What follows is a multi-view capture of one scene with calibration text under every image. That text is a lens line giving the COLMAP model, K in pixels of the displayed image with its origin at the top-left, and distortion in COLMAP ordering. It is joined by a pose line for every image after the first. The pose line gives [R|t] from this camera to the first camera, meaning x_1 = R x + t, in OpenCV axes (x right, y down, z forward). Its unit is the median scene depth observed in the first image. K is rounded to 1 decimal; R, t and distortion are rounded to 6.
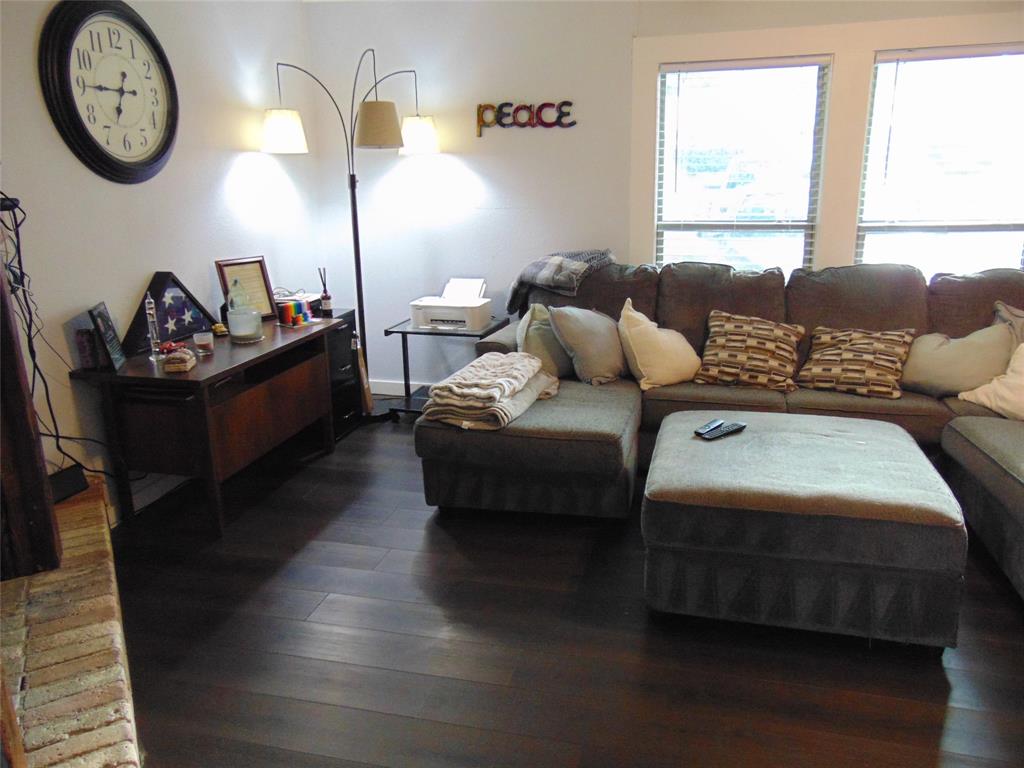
lens RADIAL K [[756.0, 0, 512.0], [0, 756.0, 384.0], [0, 0, 1]] dist [-0.002374, -0.001006]
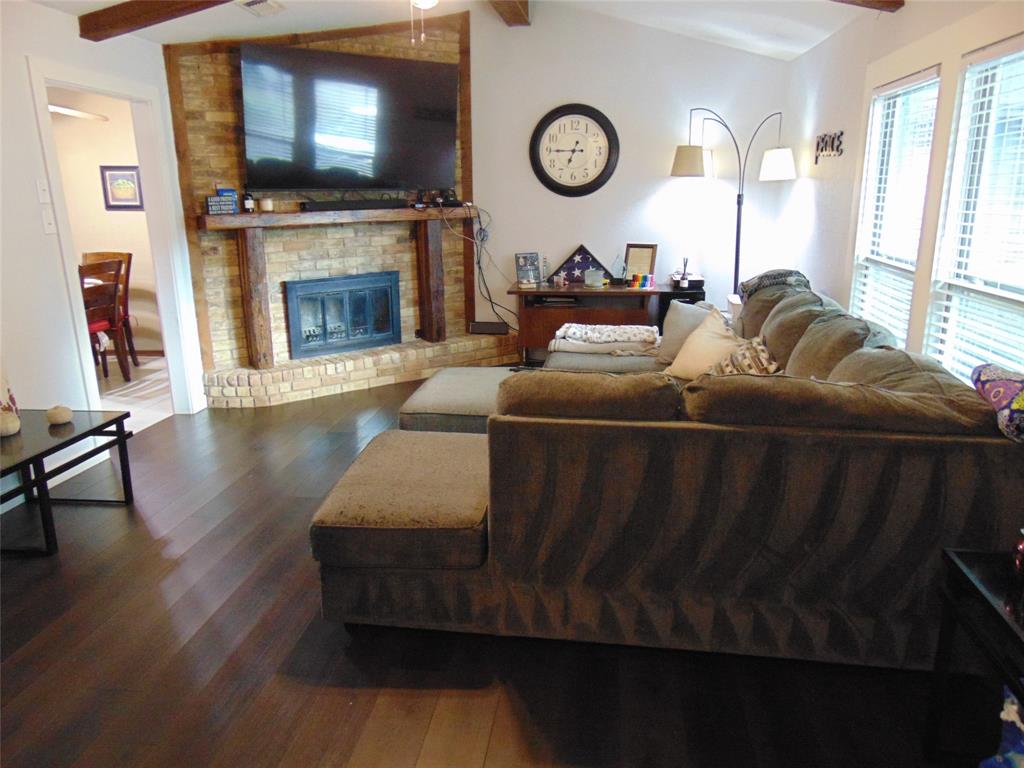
lens RADIAL K [[756.0, 0, 512.0], [0, 756.0, 384.0], [0, 0, 1]] dist [-0.002374, -0.001006]
pose [[0.120720, 0.269525, -0.955397, 1.486319], [-0.261551, 0.937064, 0.231304, -0.221508], [0.957610, 0.221962, 0.183617, 0.593148]]
